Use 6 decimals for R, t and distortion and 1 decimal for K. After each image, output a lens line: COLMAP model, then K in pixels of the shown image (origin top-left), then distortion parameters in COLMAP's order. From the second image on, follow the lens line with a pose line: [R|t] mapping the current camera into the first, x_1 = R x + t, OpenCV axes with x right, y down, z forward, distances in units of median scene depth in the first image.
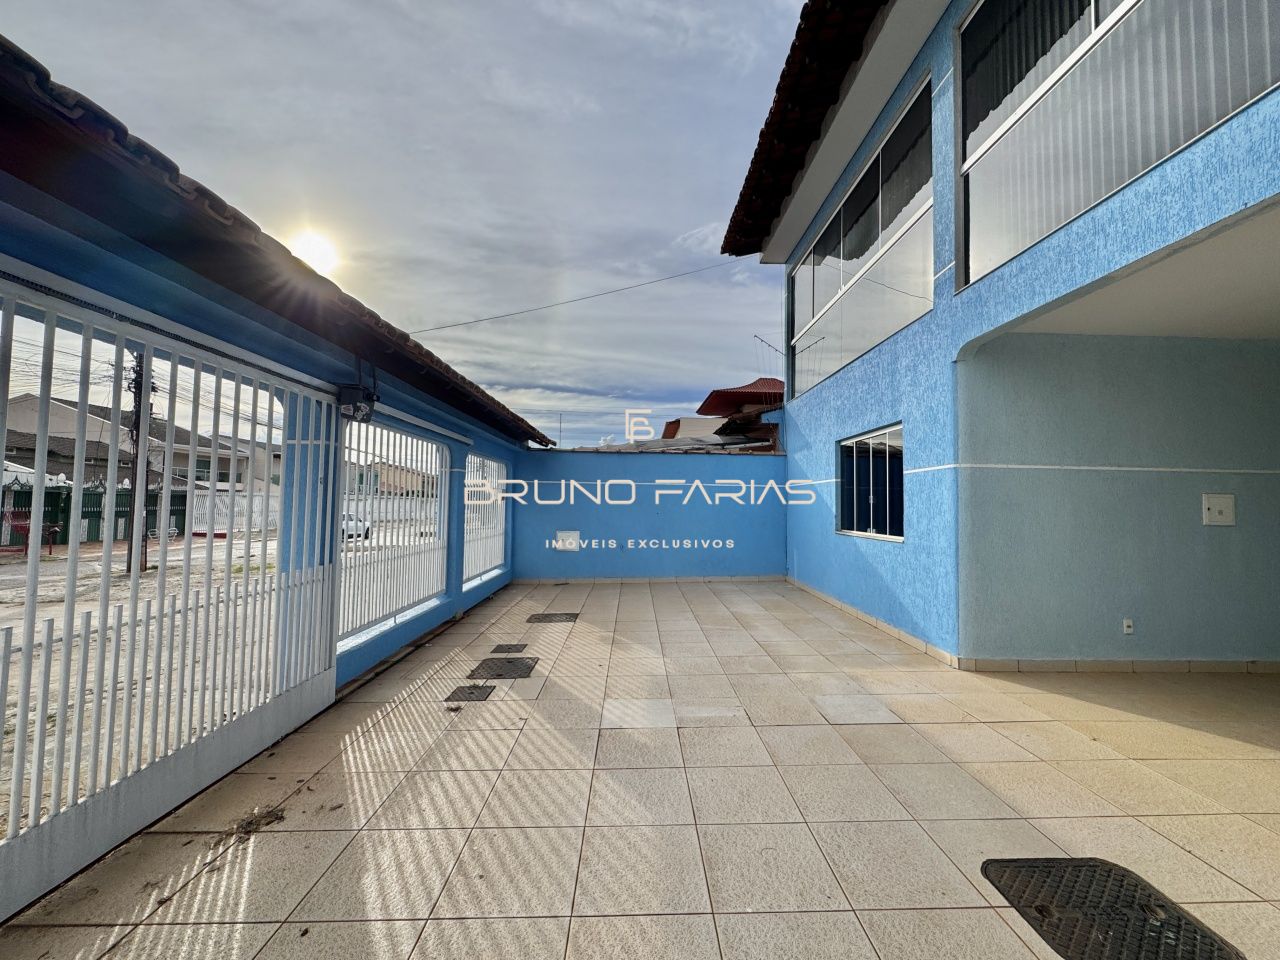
lens RADIAL K [[510.4, 0, 640.9], [0, 510.4, 480.1], [0, 0, 1]] dist [-0.002712, 0.000296]
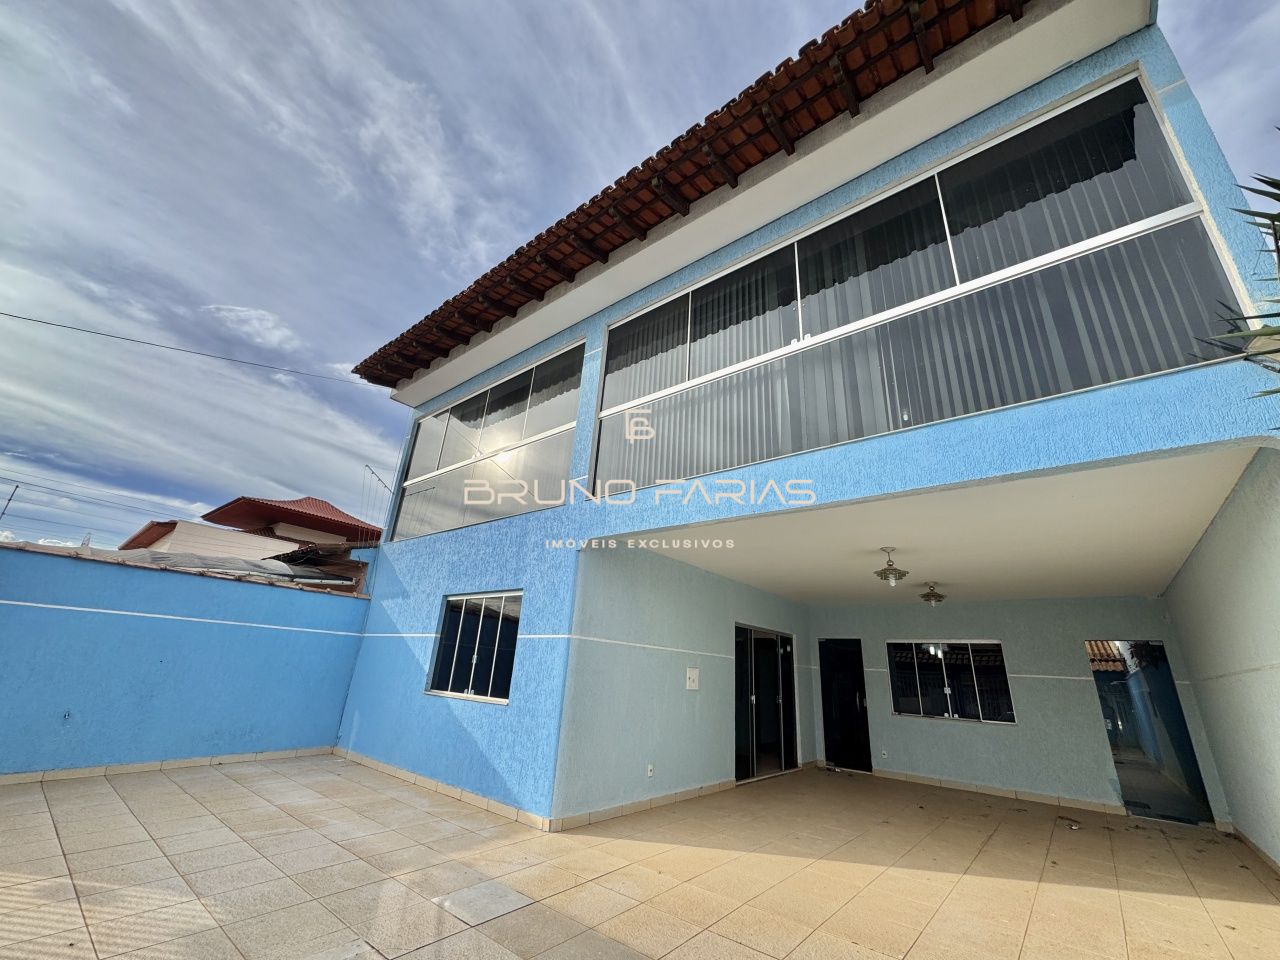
lens RADIAL K [[510.4, 0, 641.5], [0, 510.4, 478.9], [0, 0, 1]] dist [-0.002712, 0.000296]
pose [[0.641441, 0.293700, 0.708727, -0.203890], [-0.084793, 0.945298, -0.314994, -0.012540], [-0.762472, 0.141955, 0.631257, 0.048561]]
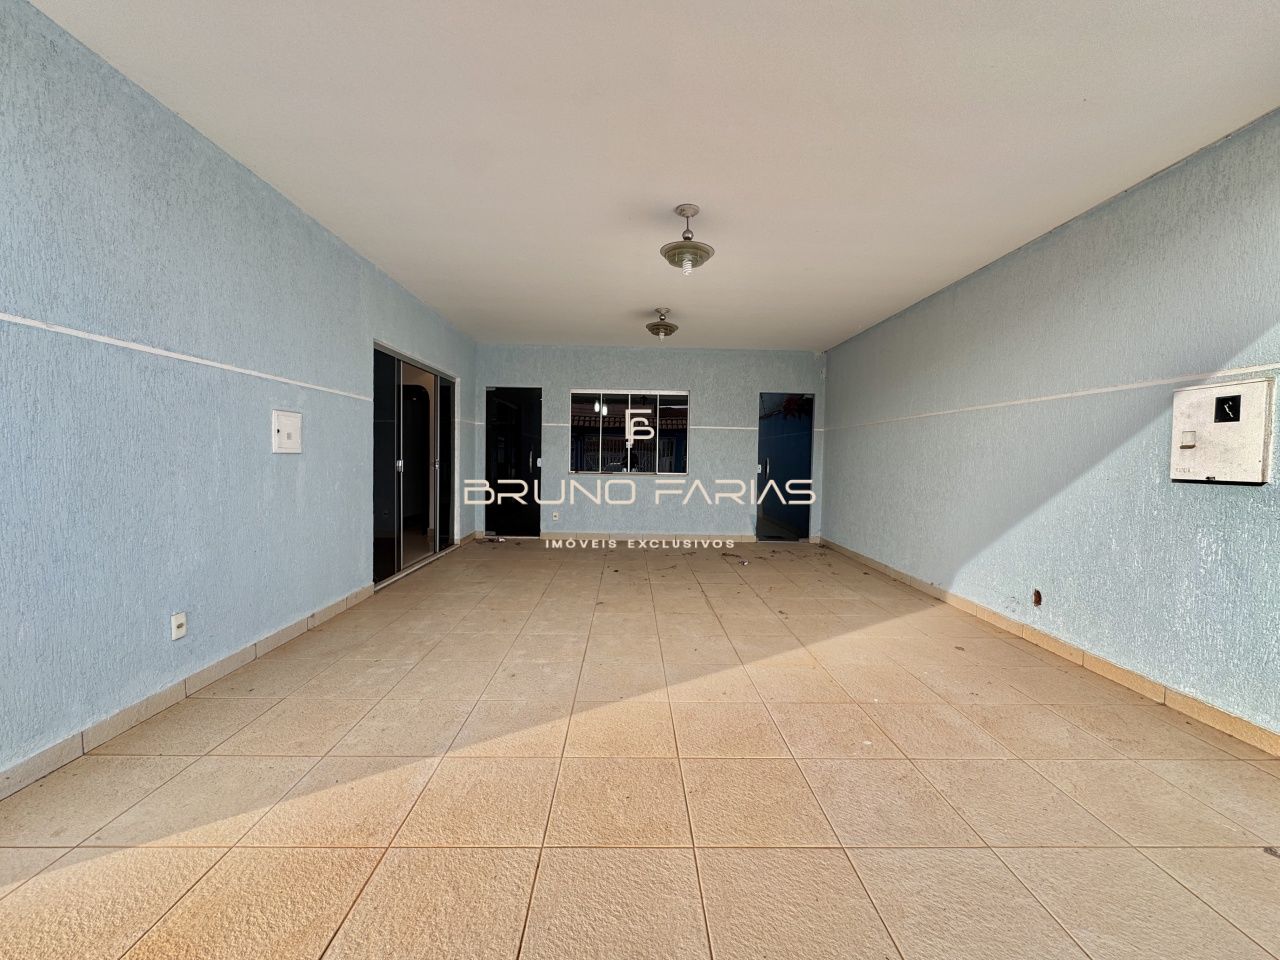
lens RADIAL K [[510.4, 0, 640.7], [0, 510.4, 477.2], [0, 0, 1]] dist [-0.002712, 0.000296]
pose [[-0.008351, -0.055769, 0.998409, 0.317177], [-0.065775, 0.996312, 0.055102, 0.041151], [-0.997800, -0.065210, -0.011988, 0.411146]]
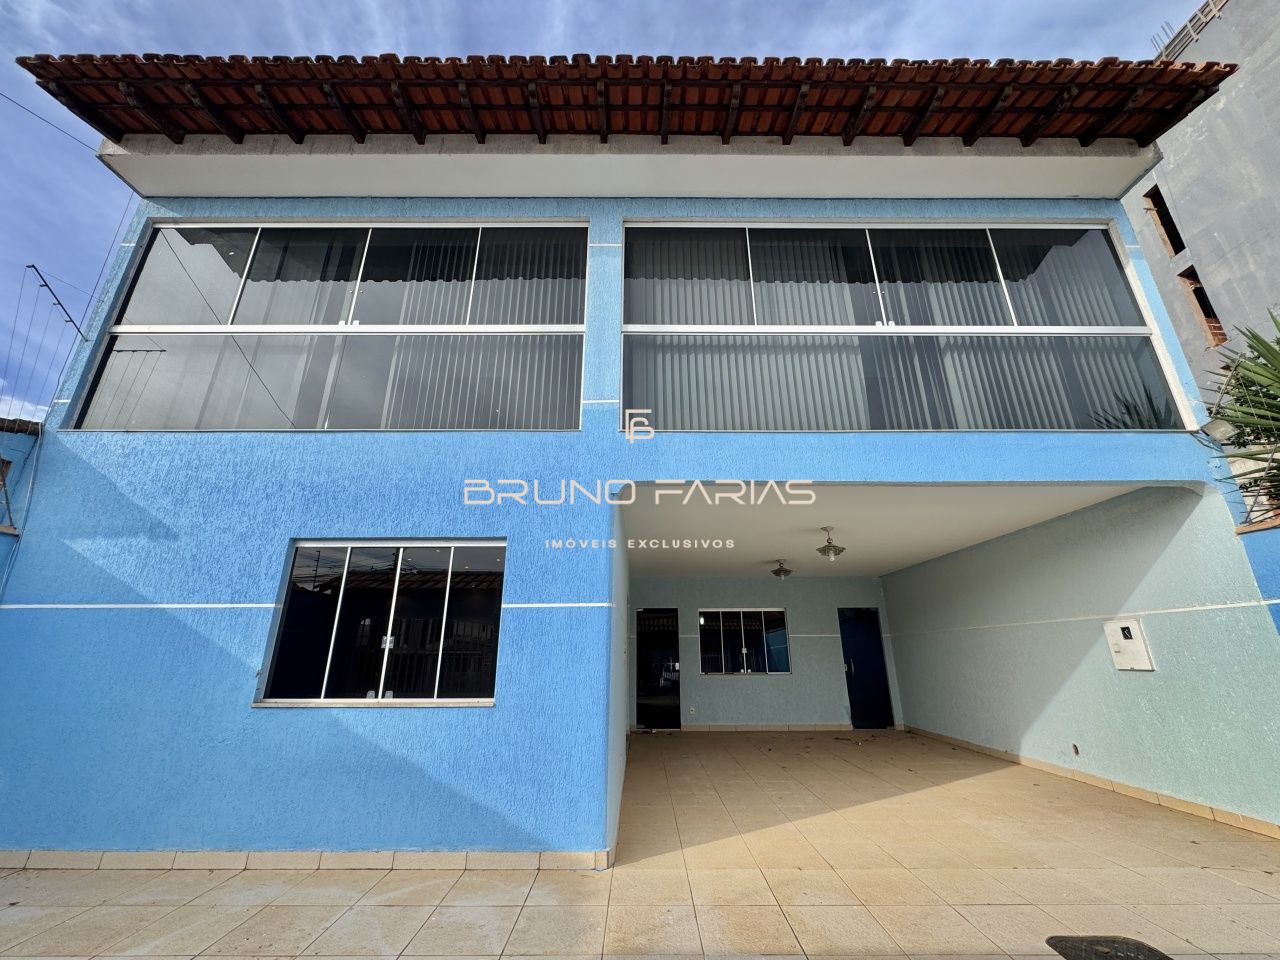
lens RADIAL K [[510.4, 0, 641.0], [0, 510.4, 478.6], [0, 0, 1]] dist [-0.002712, 0.000296]
pose [[0.012802, 0.313164, 0.949613, -0.270454], [-0.044009, 0.948947, -0.312351, 0.034332], [-0.998949, -0.037793, 0.025931, 0.804280]]
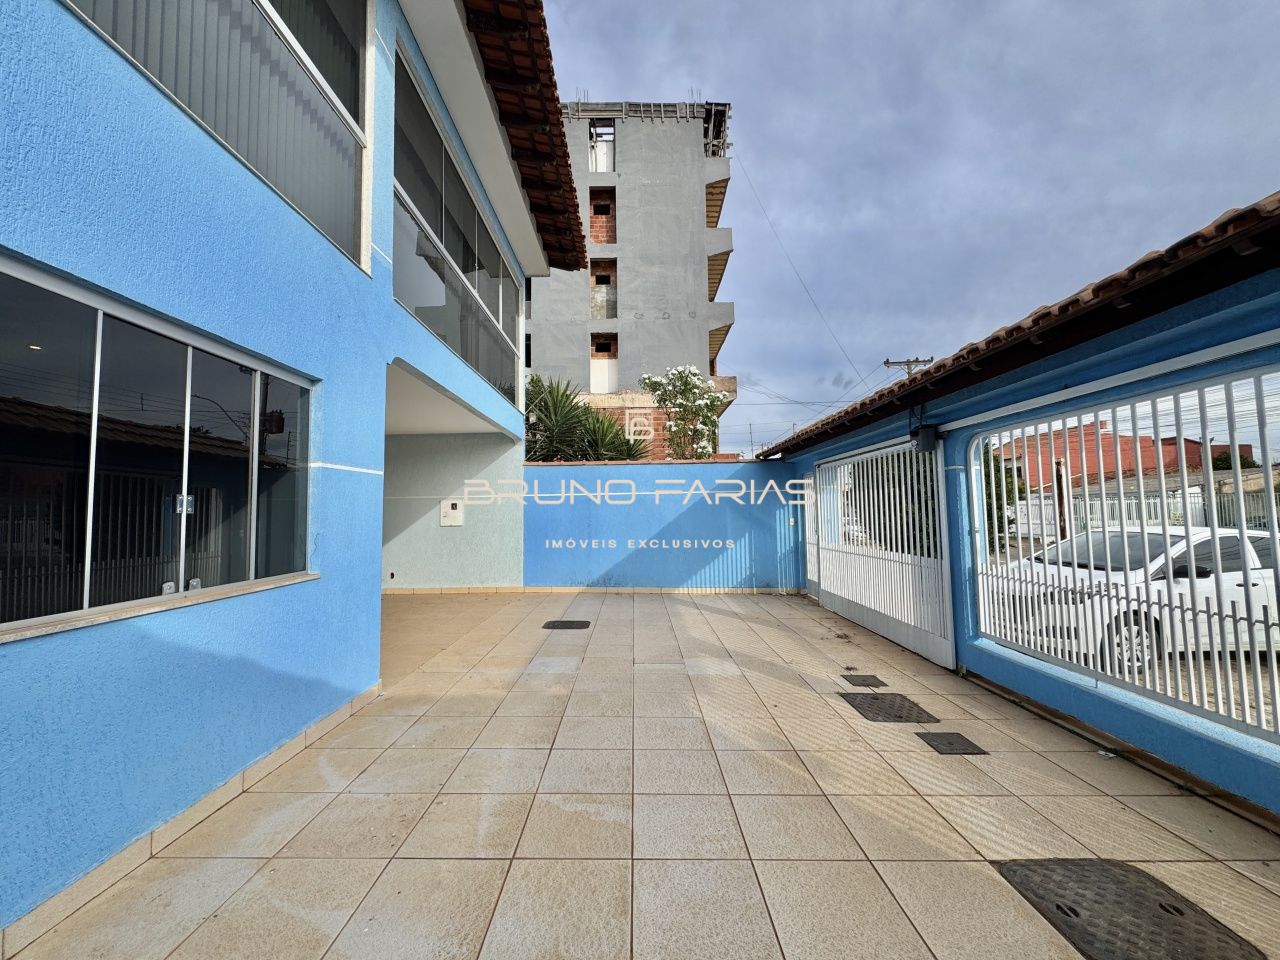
lens RADIAL K [[510.4, 0, 639.2], [0, 510.4, 483.7], [0, 0, 1]] dist [-0.002712, 0.000296]
pose [[-0.999975, 0.000484, 0.007118, 0.123494], [-0.000256, 0.994616, -0.103632, 0.074599], [-0.007130, -0.103631, -0.994590, 1.660258]]
